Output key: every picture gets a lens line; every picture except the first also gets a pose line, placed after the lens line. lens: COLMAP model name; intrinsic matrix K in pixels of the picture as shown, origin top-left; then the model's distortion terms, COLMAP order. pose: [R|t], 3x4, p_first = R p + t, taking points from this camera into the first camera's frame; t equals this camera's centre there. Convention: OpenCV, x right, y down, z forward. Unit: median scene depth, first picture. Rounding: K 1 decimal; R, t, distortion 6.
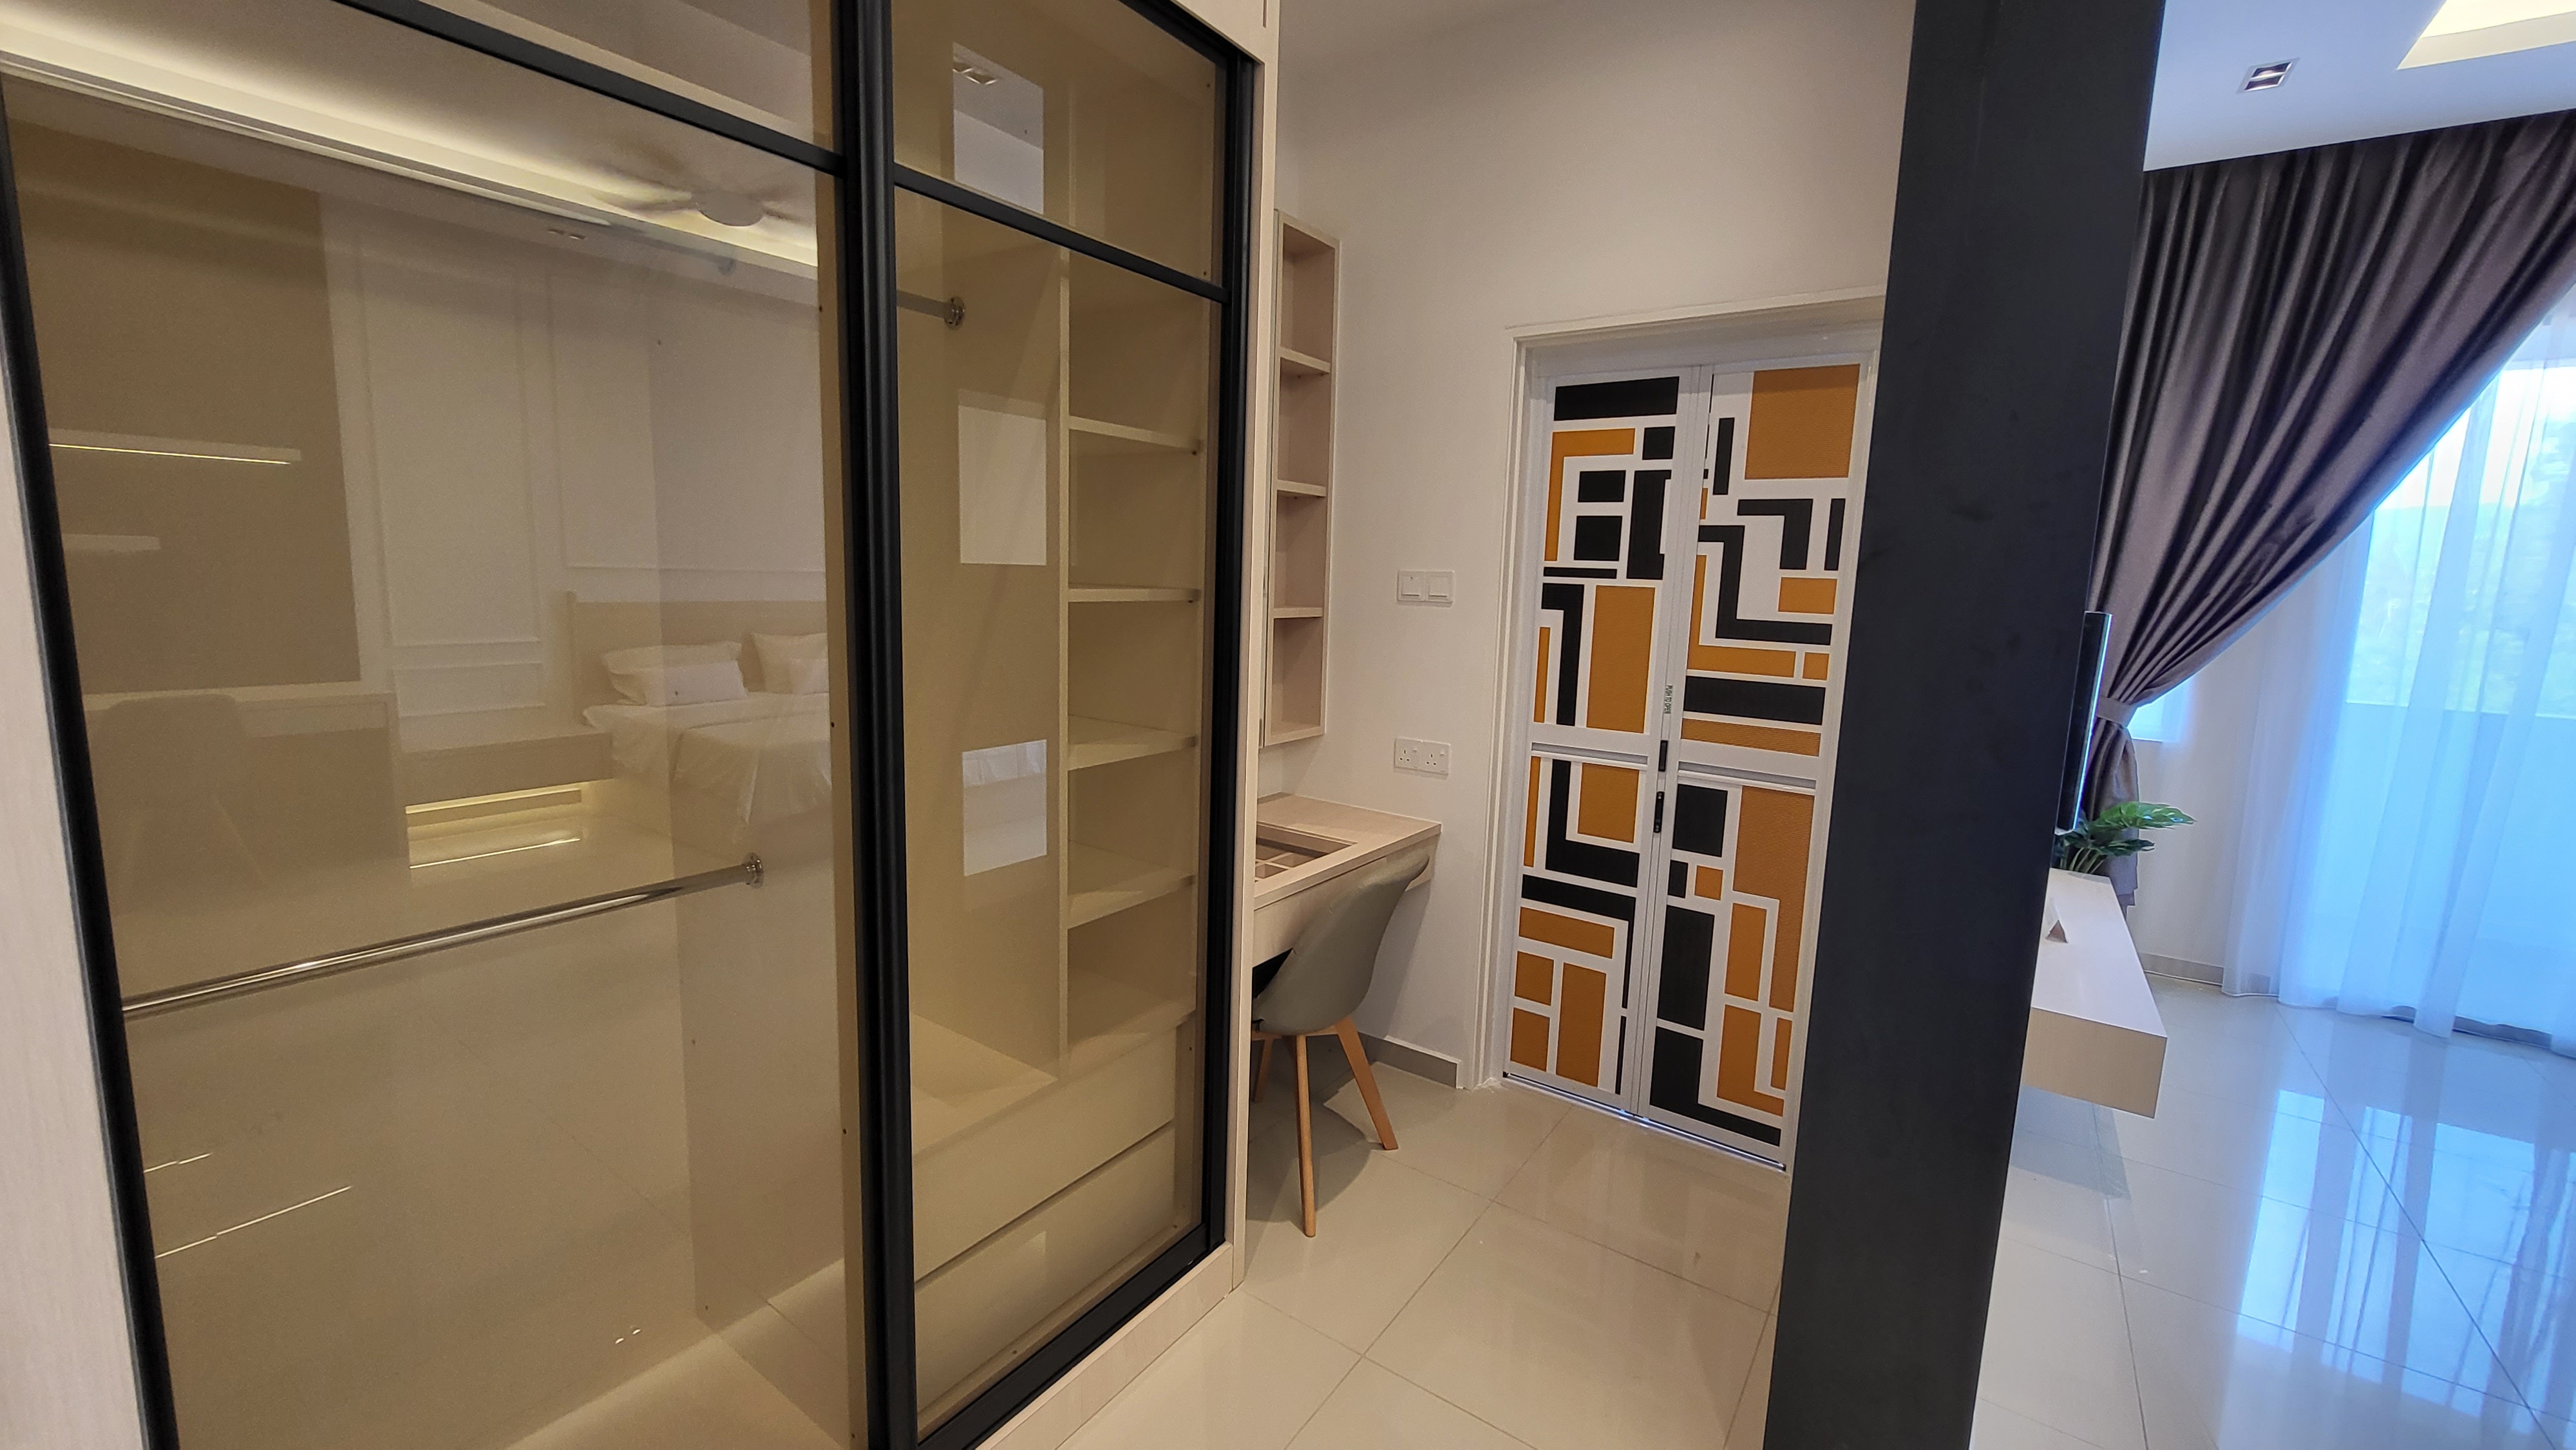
lens RADIAL K [[1031.0, 0, 1284.9], [0, 1031.0, 699.7], [0, 0, 1]] dist [-0.000535, -0.000564]
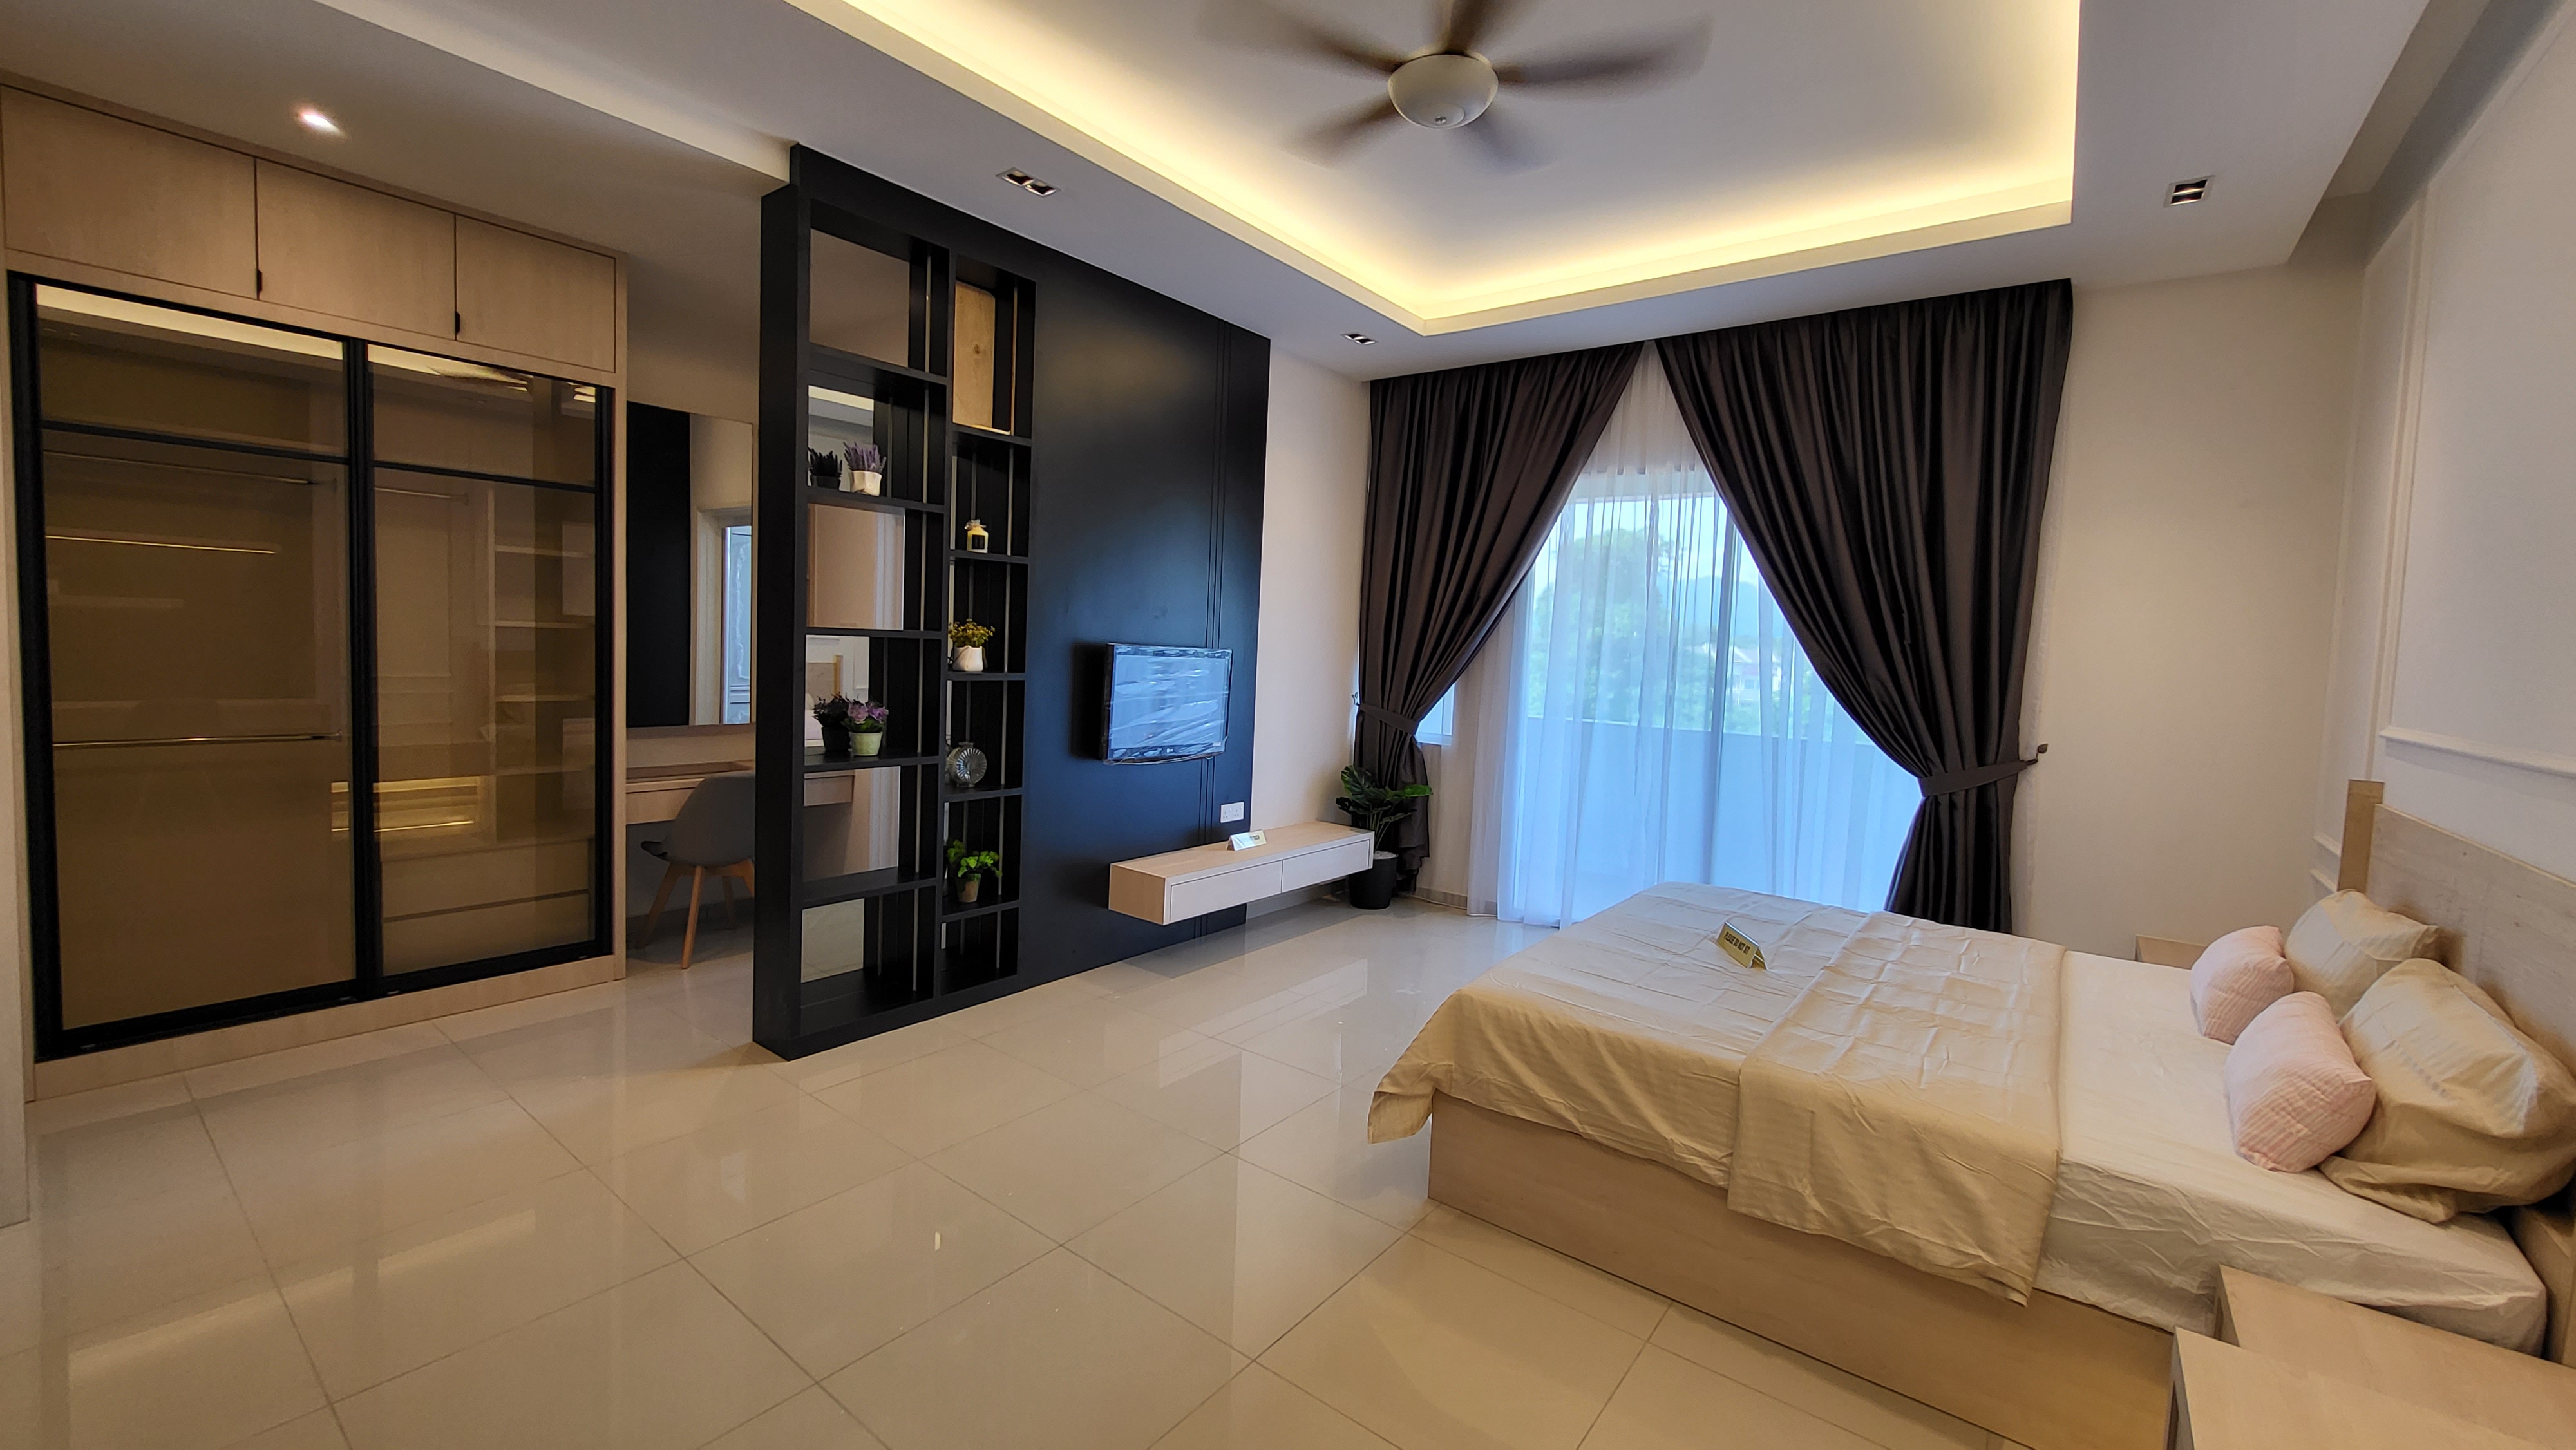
lens RADIAL K [[1015.9, 0, 1275.4], [0, 1015.9, 701.7], [0, 0, 1]] dist [-0.001808, -0.000321]
pose [[0.998912, 0.011493, -0.045186, 0.444738], [-0.014724, 0.997309, -0.071822, 0.057317], [0.044238, 0.072409, 0.996393, -0.310792]]
